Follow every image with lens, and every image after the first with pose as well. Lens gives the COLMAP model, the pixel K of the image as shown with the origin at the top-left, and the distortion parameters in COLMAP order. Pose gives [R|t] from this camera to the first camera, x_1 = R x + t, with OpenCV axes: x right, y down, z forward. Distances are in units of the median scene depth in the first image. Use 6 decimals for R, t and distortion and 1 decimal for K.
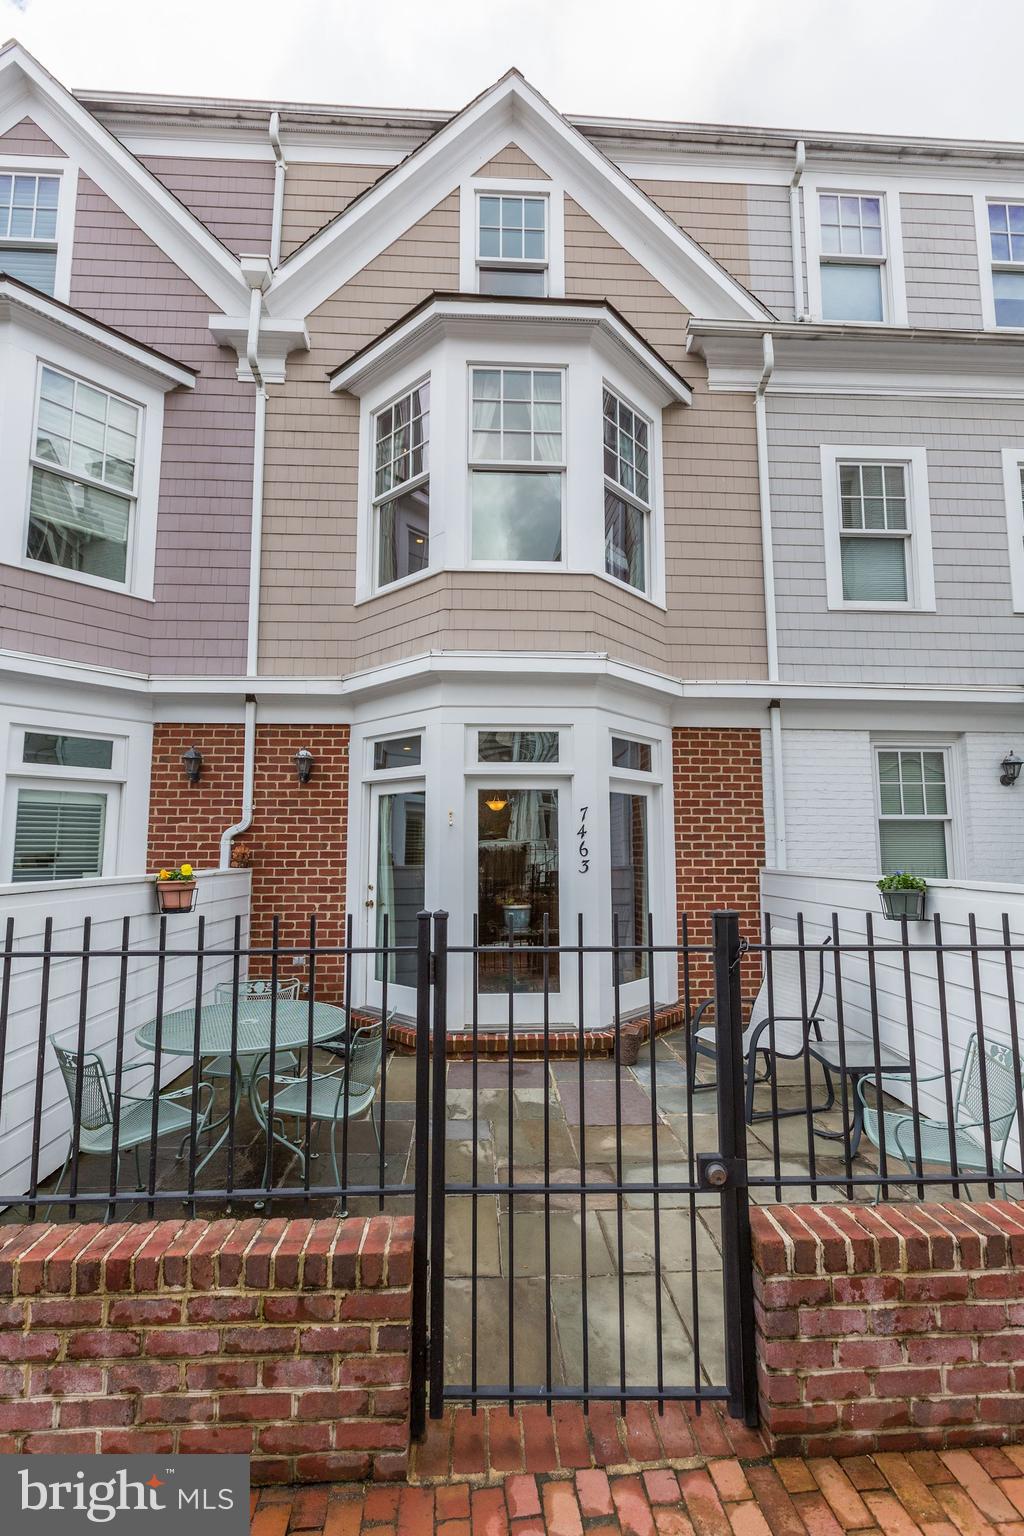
lens RADIAL K [[707.2, 0, 514.9], [0, 707.2, 781.8], [0, 0, 1]] dist [0.000564, -0.000164]
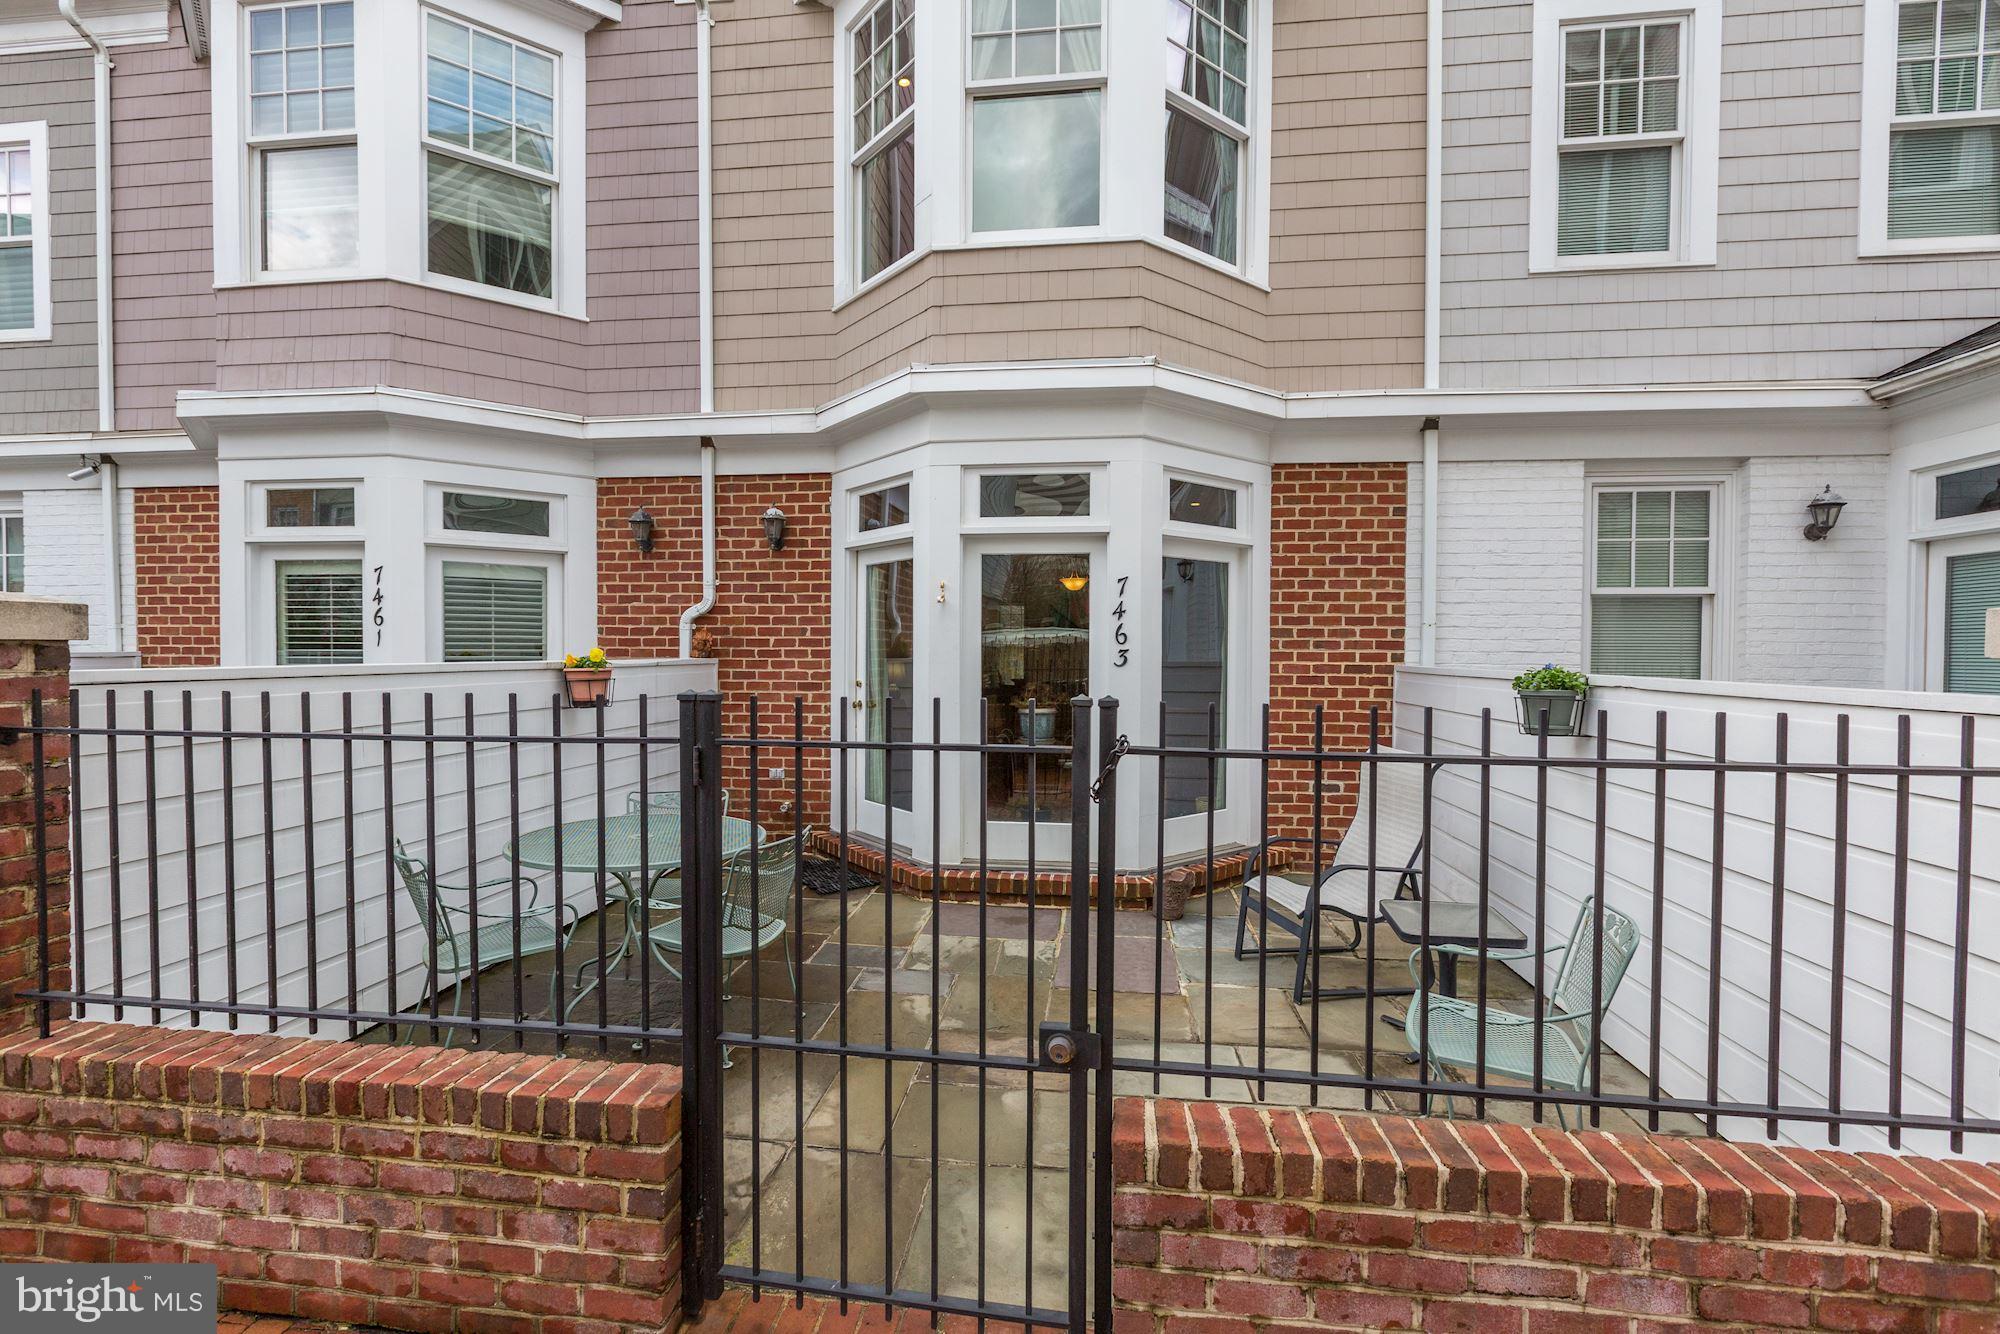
lens RADIAL K [[920.8, 0, 982.7], [0, 920.8, 679.8], [0, 0, 1]] dist [0.000564, -0.000164]
pose [[0.982826, 0.011830, -0.184156, 0.116433], [0.011963, 0.991759, 0.127556, 0.015884], [0.184147, -0.127568, 0.974585, 0.031992]]
